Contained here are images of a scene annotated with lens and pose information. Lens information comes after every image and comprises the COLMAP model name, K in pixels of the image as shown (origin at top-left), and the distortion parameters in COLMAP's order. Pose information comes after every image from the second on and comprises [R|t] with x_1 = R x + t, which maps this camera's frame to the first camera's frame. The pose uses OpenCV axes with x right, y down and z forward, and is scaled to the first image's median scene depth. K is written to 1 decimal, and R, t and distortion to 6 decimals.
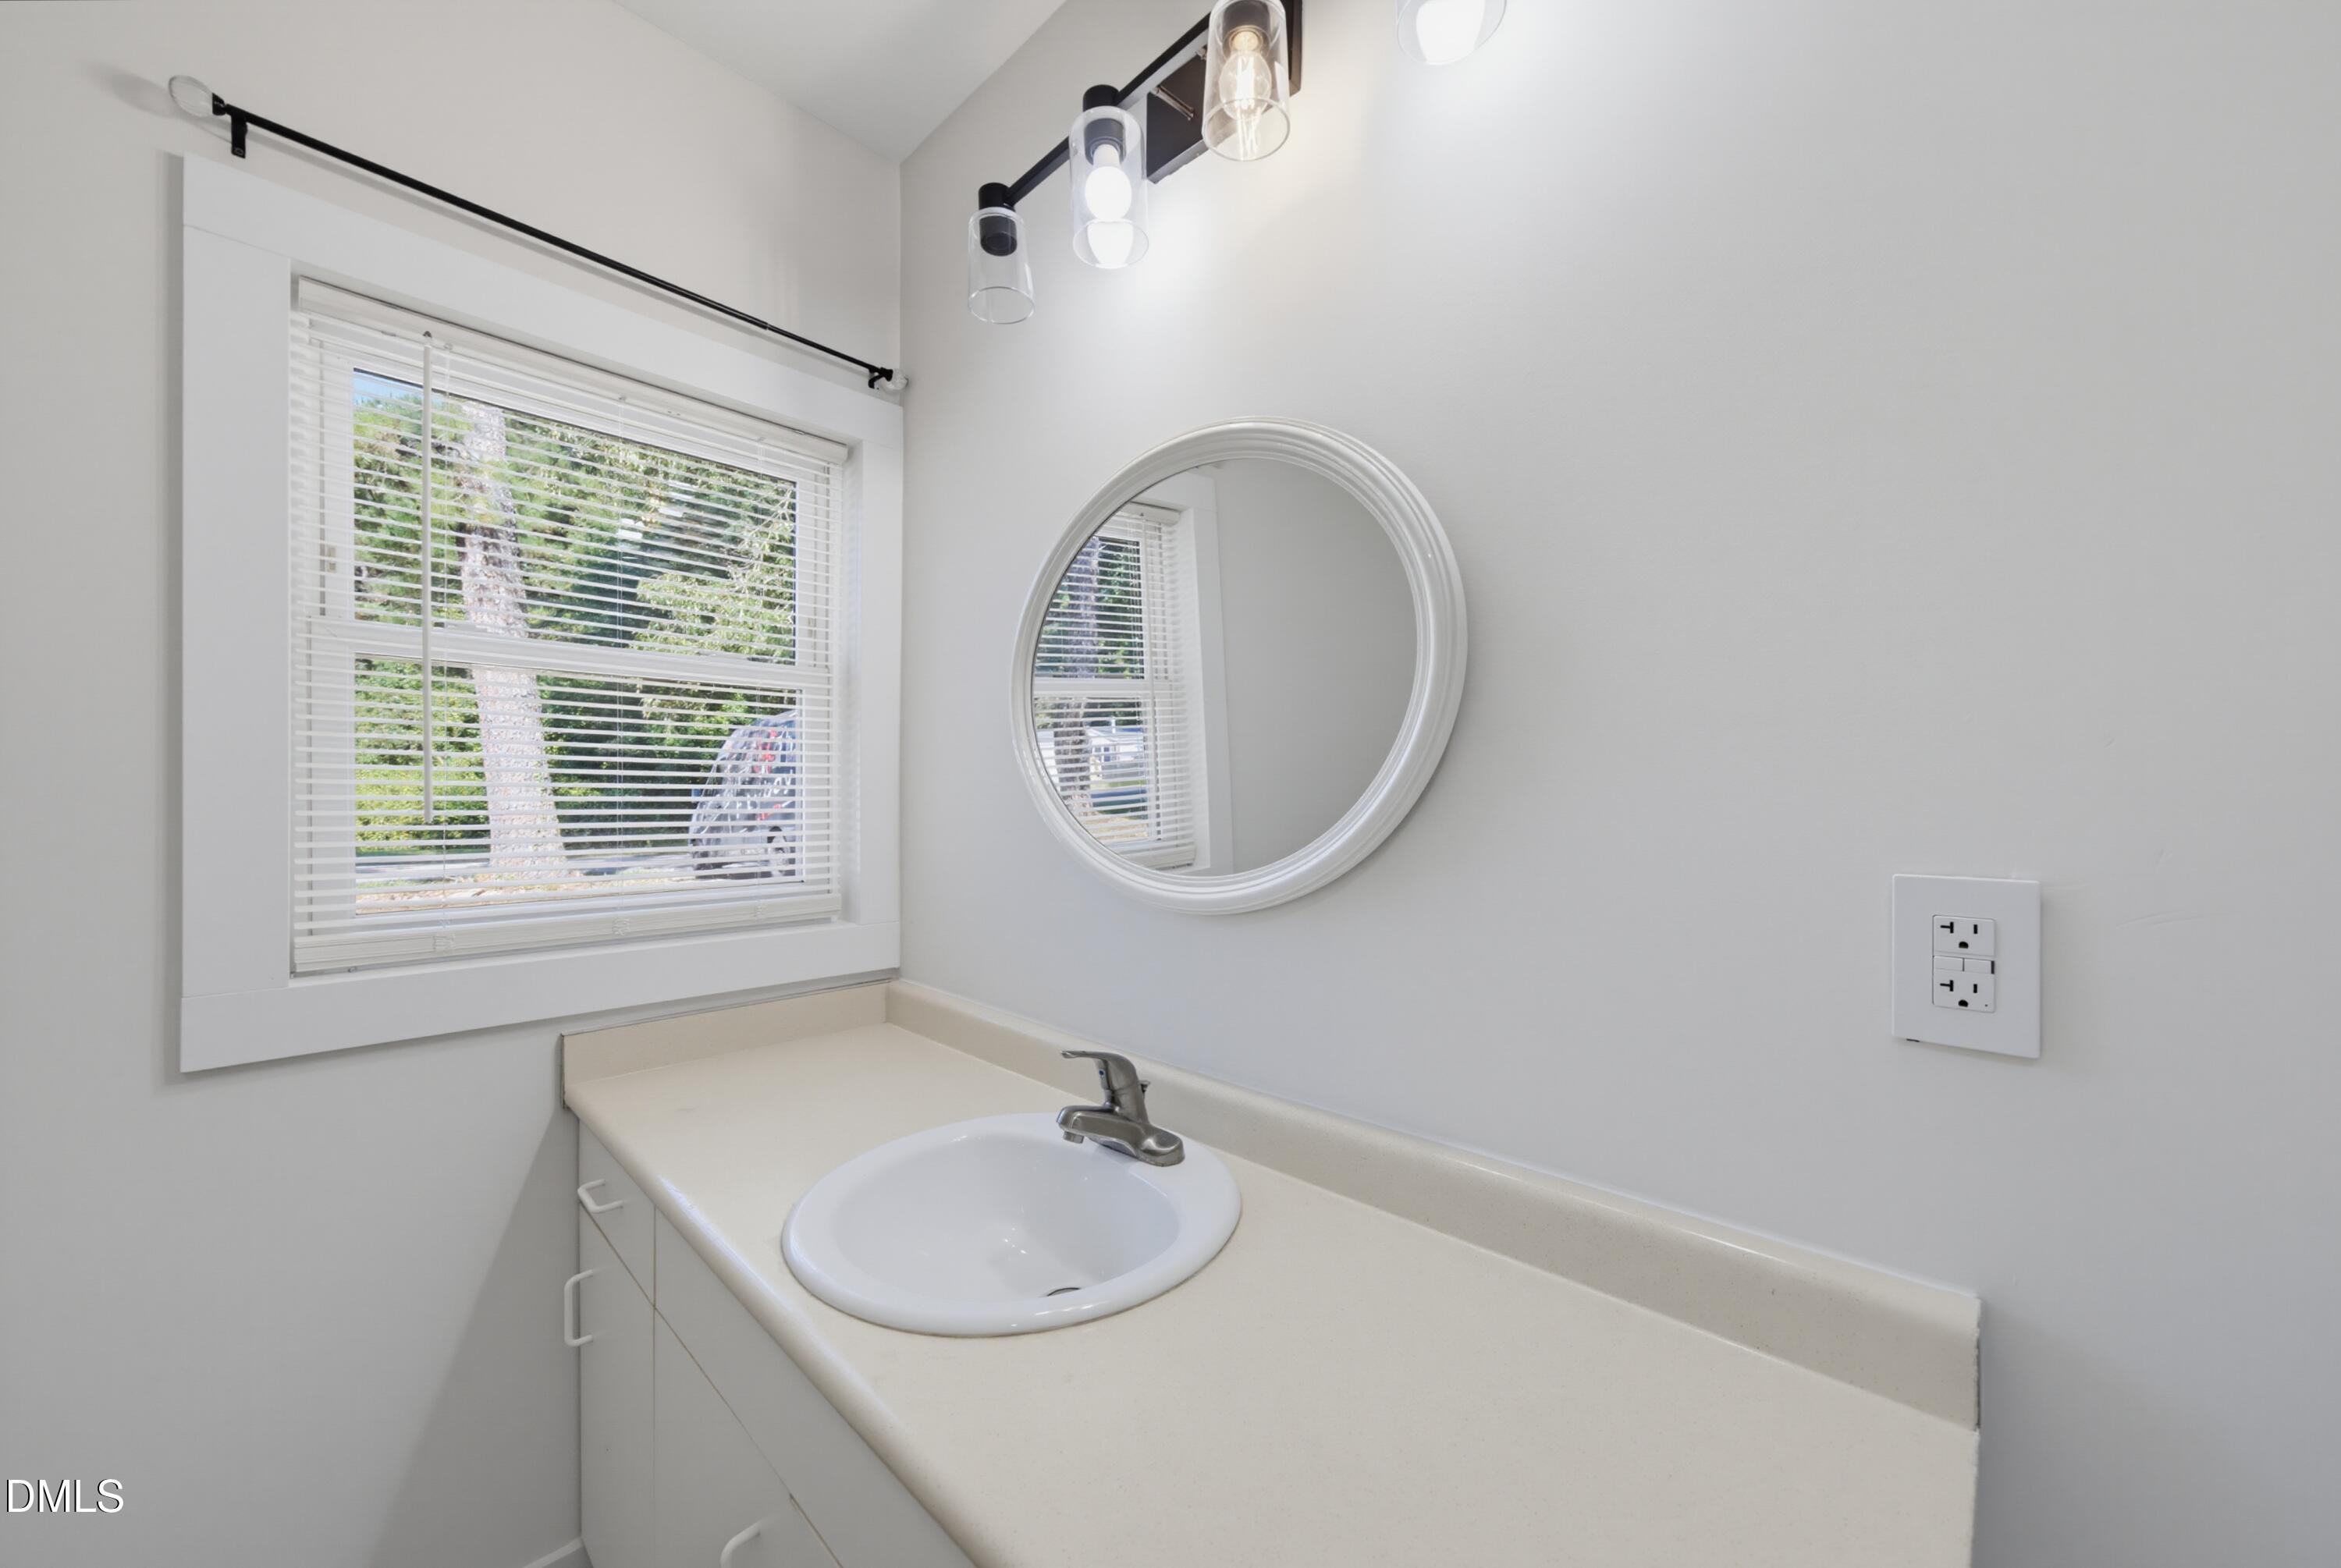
lens RADIAL K [[874.2, 0, 1171.4], [0, 874.2, 801.7], [0, 0, 1]] dist [0.000147, 0.001403]
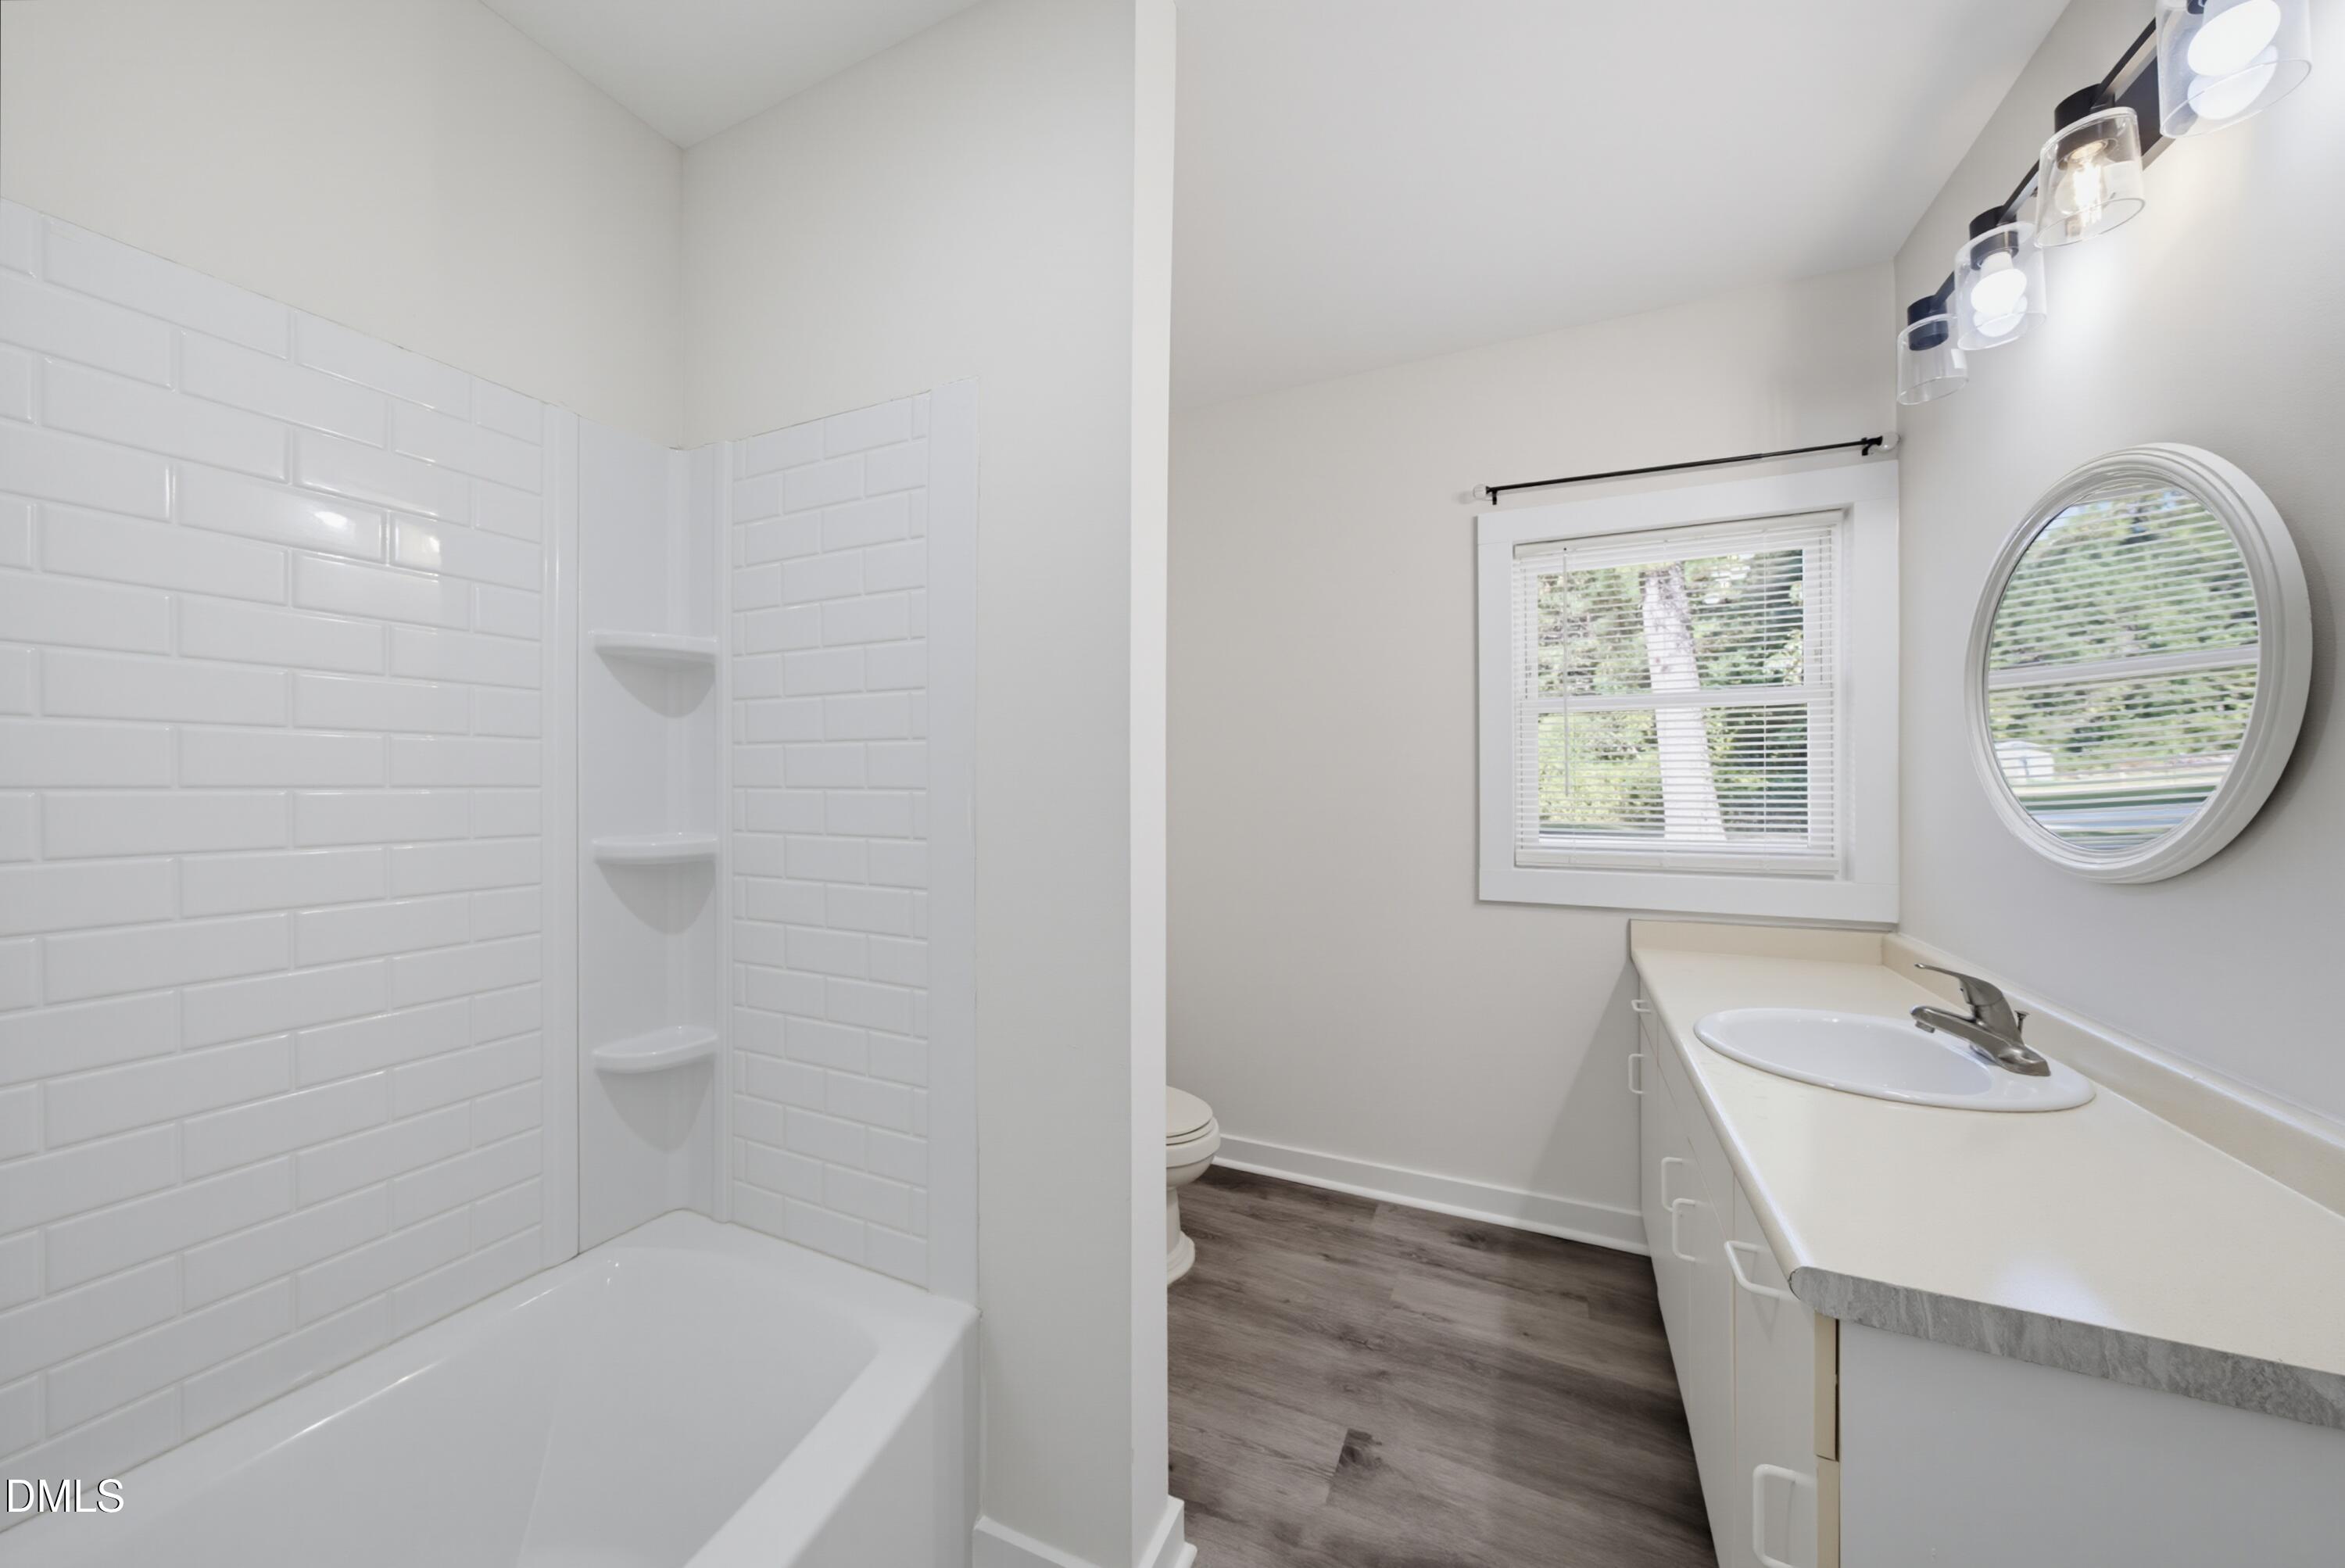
lens RADIAL K [[800.0, 0, 1176.5], [0, 800.0, 789.9], [0, 0, 1]] dist [-0.001927, 0.000921]
pose [[0.341766, -0.007762, -0.939753, 0.510236], [0.009218, 0.999945, -0.004907, 0.000925], [0.939740, -0.006985, 0.341819, -0.416738]]
